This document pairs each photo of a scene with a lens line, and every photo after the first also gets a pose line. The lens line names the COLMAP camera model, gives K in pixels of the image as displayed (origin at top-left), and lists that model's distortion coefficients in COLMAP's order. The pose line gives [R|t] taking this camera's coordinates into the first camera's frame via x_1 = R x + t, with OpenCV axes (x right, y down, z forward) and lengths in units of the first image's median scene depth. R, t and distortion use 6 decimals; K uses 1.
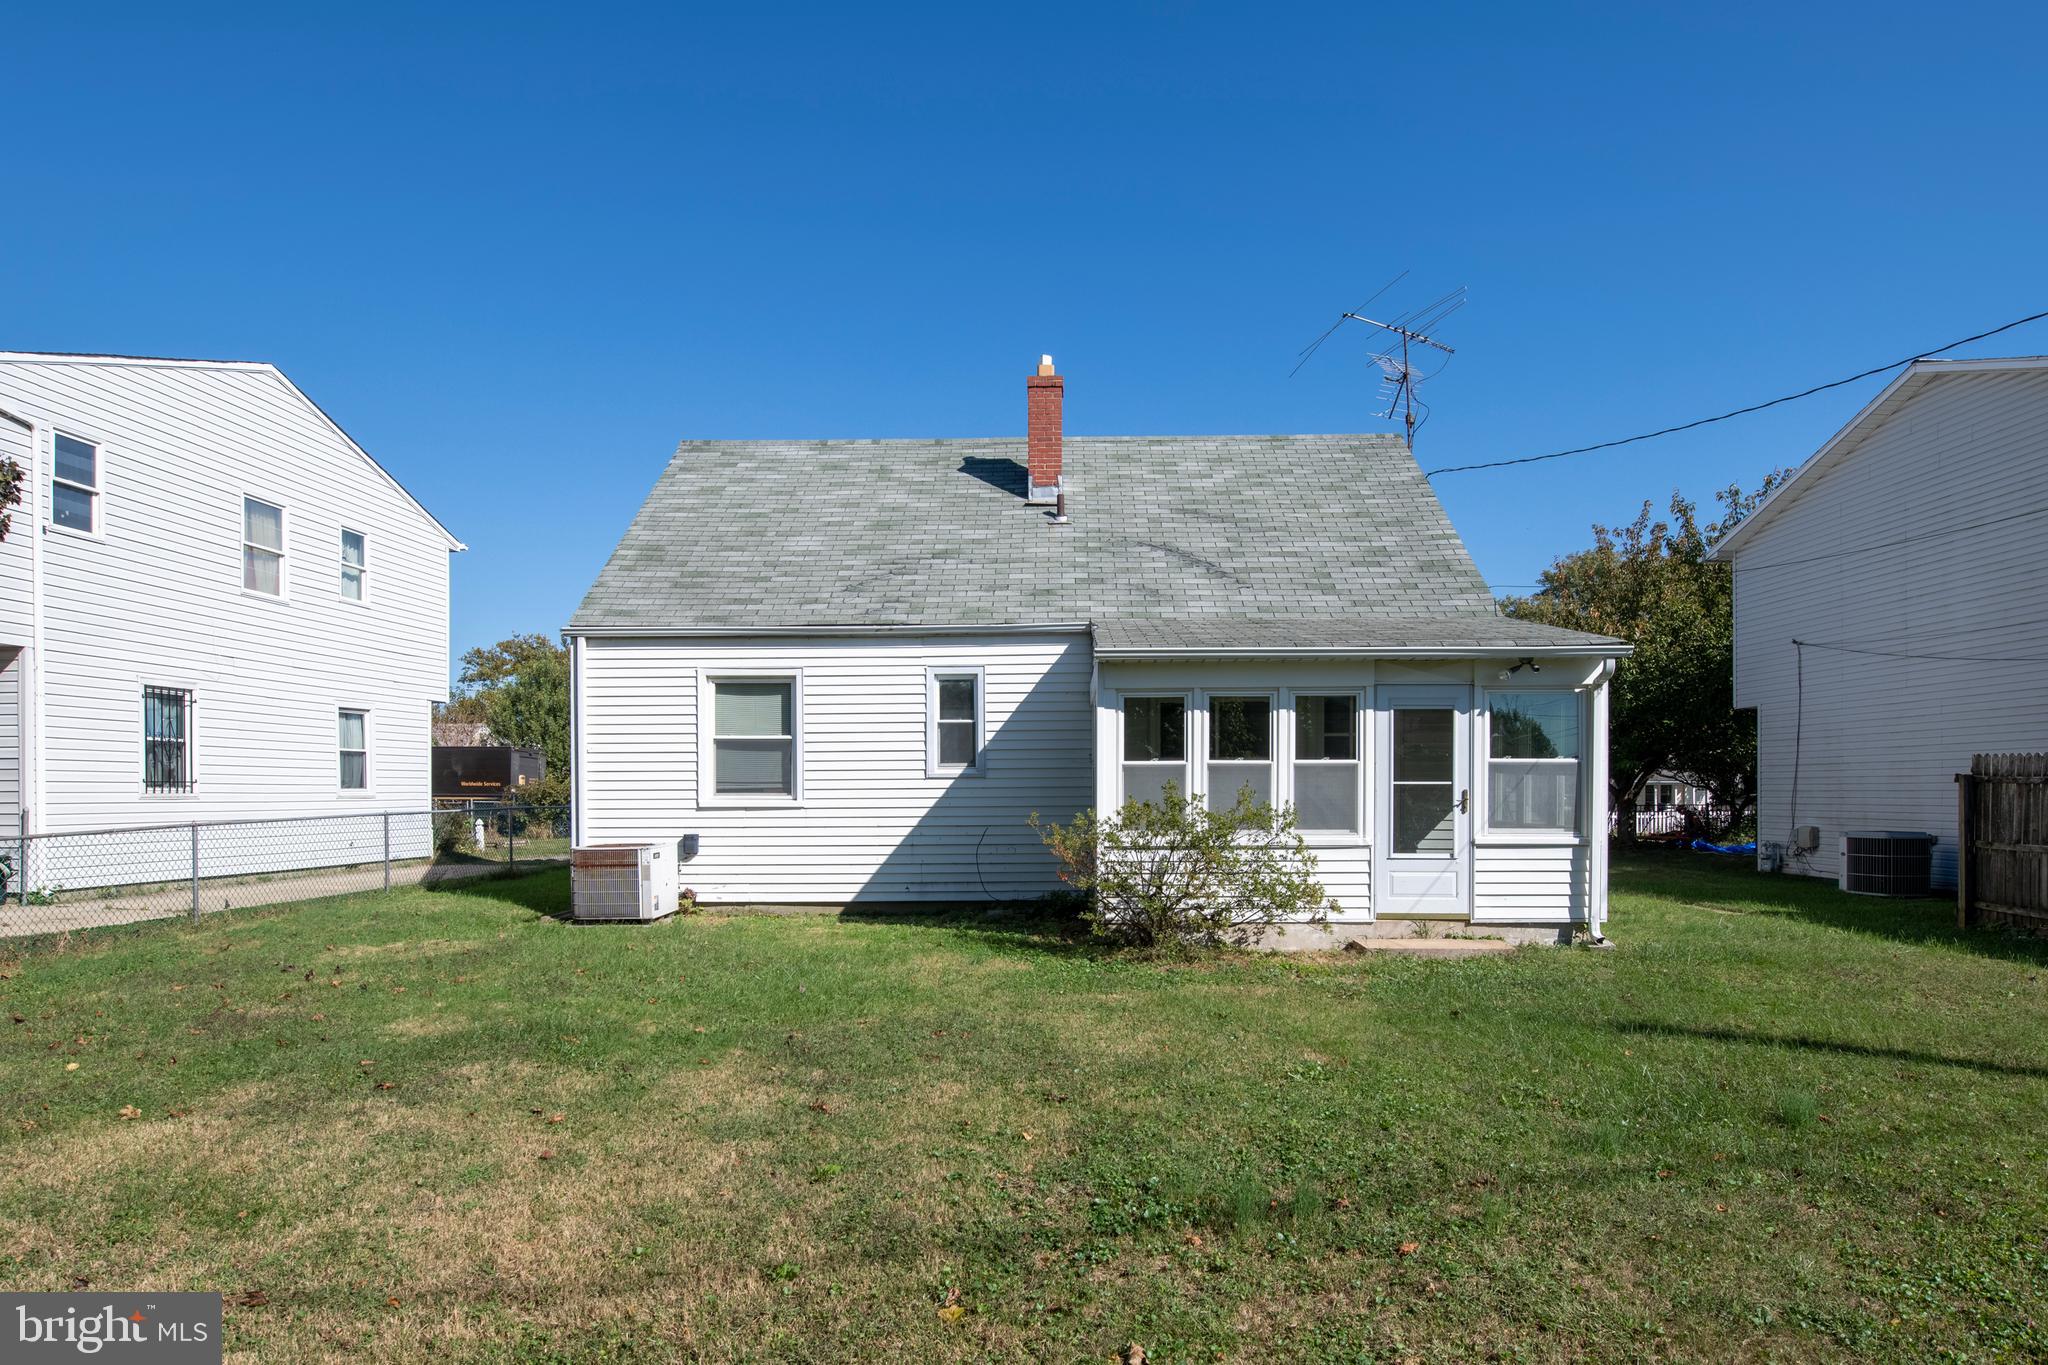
lens RADIAL K [[874.2, 0, 1024.0], [0, 874.2, 682.5], [0, 0, 1]] dist [-0.001068, -0.000992]
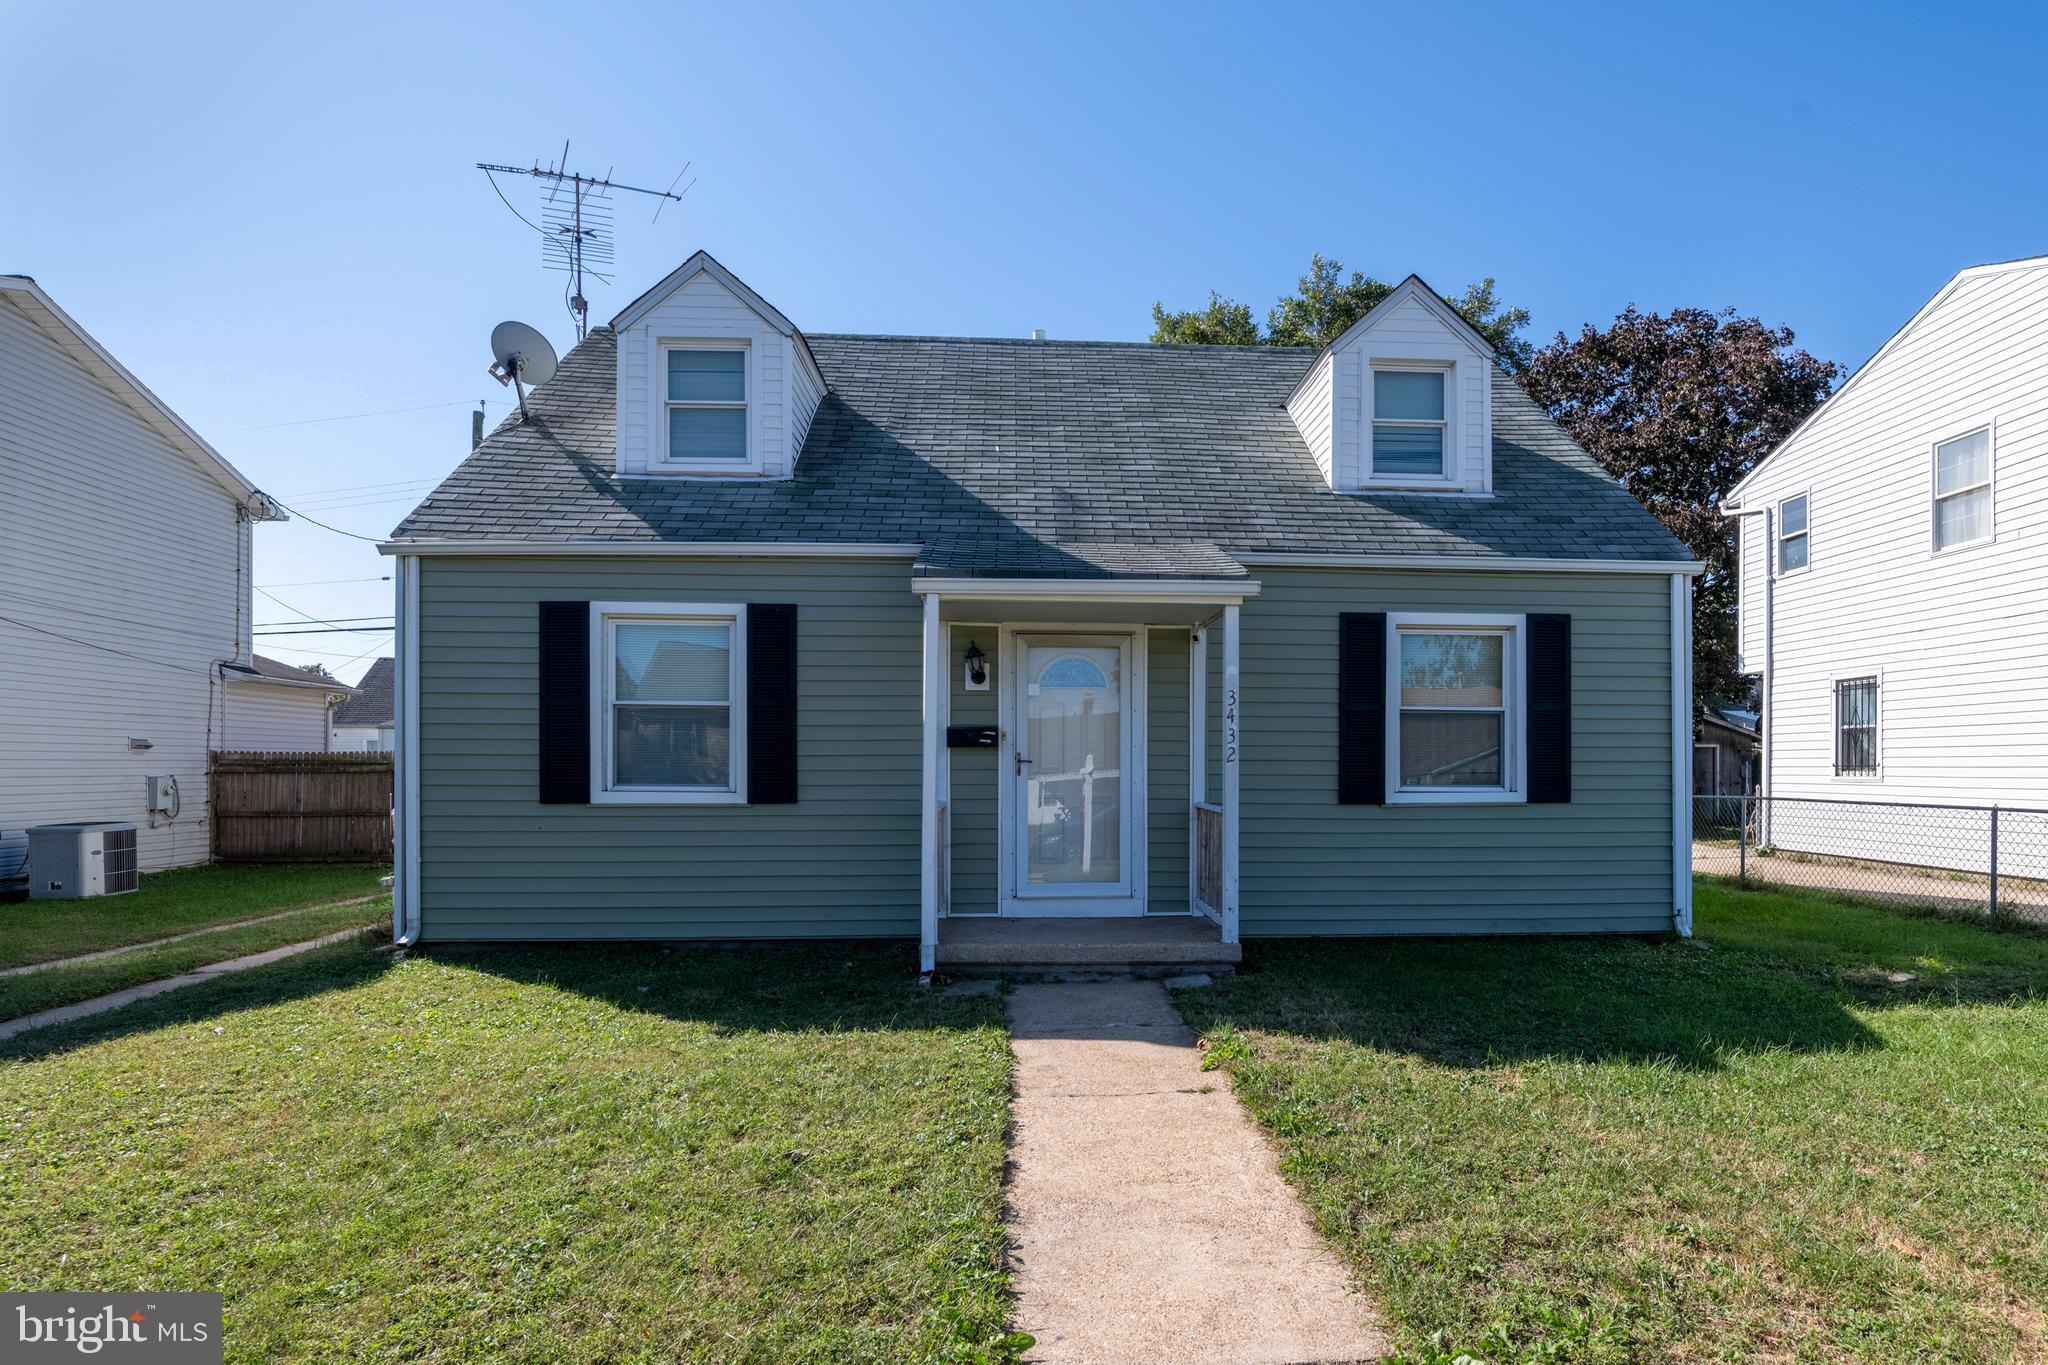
lens RADIAL K [[874.2, 0, 1024.0], [0, 874.2, 682.5], [0, 0, 1]] dist [-0.001068, -0.000992]
pose [[-0.999960, -0.001672, -0.008792, 0.055940], [0.000313, 0.975263, -0.221049, 0.246349], [0.008944, -0.221043, -0.975223, 2.021988]]
